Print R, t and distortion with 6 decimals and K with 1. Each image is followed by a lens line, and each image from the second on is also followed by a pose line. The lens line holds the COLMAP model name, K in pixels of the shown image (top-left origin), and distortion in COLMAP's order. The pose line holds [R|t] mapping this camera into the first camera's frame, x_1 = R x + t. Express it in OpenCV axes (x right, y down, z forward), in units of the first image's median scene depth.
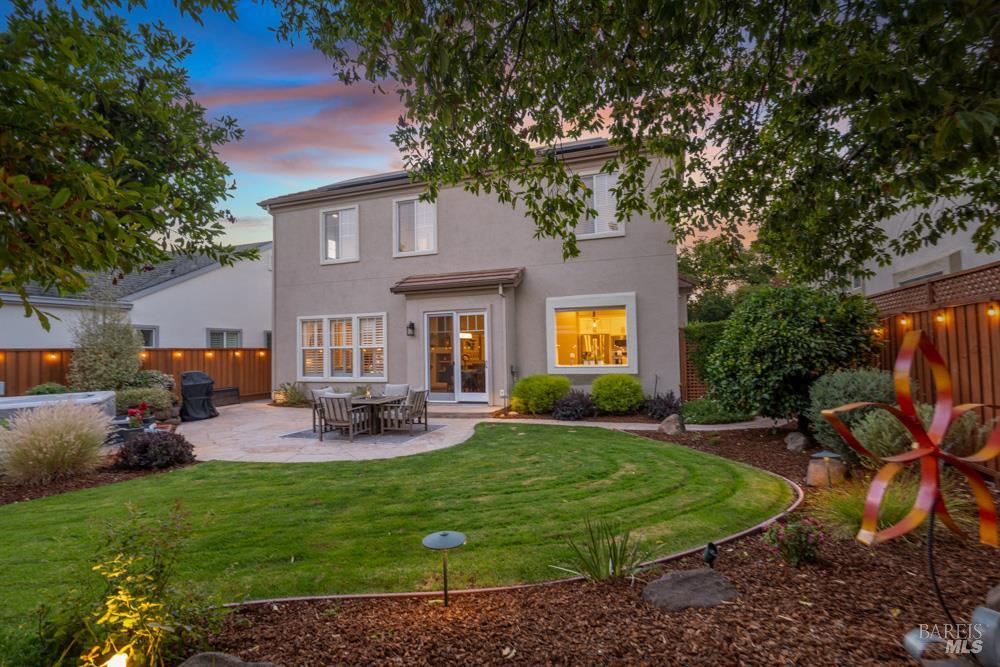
lens RADIAL K [[491.3, 0, 500.0], [0, 491.3, 333.5], [0, 0, 1]] dist [-0.000521, -0.000026]
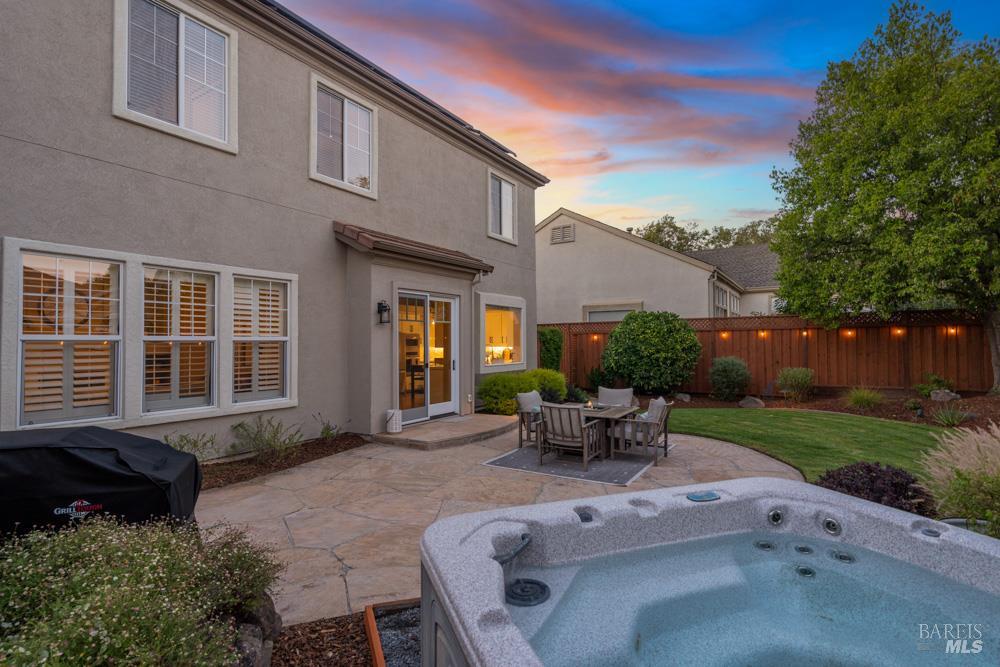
lens RADIAL K [[491.3, 0, 500.0], [0, 491.3, 333.5], [0, 0, 1]] dist [-0.000521, -0.000026]
pose [[0.248884, 0.030095, 0.968066, -0.759314], [-0.047608, 0.998689, -0.018807, 0.021975], [-0.967362, -0.041407, 0.249991, 0.718395]]
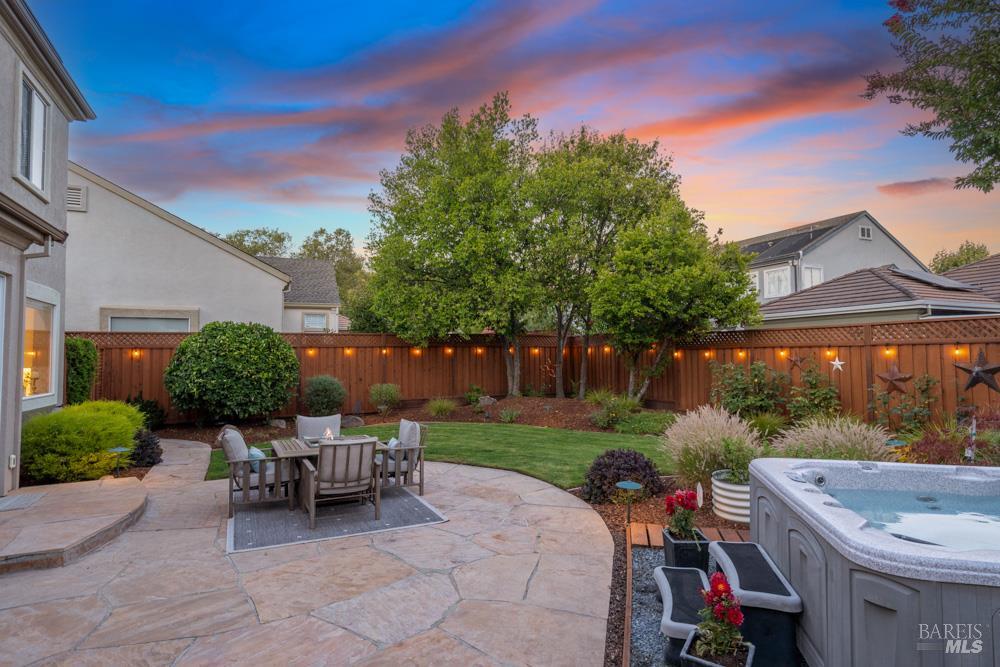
lens RADIAL K [[532.4, 0, 500.0], [0, 532.4, 333.5], [0, 0, 1]] dist [-0.001202, -0.000402]
pose [[-0.684747, 0.050497, 0.727029, -0.649540], [-0.021728, 0.995739, -0.089625, 0.032966], [-0.728457, -0.077167, -0.680732, 0.977045]]
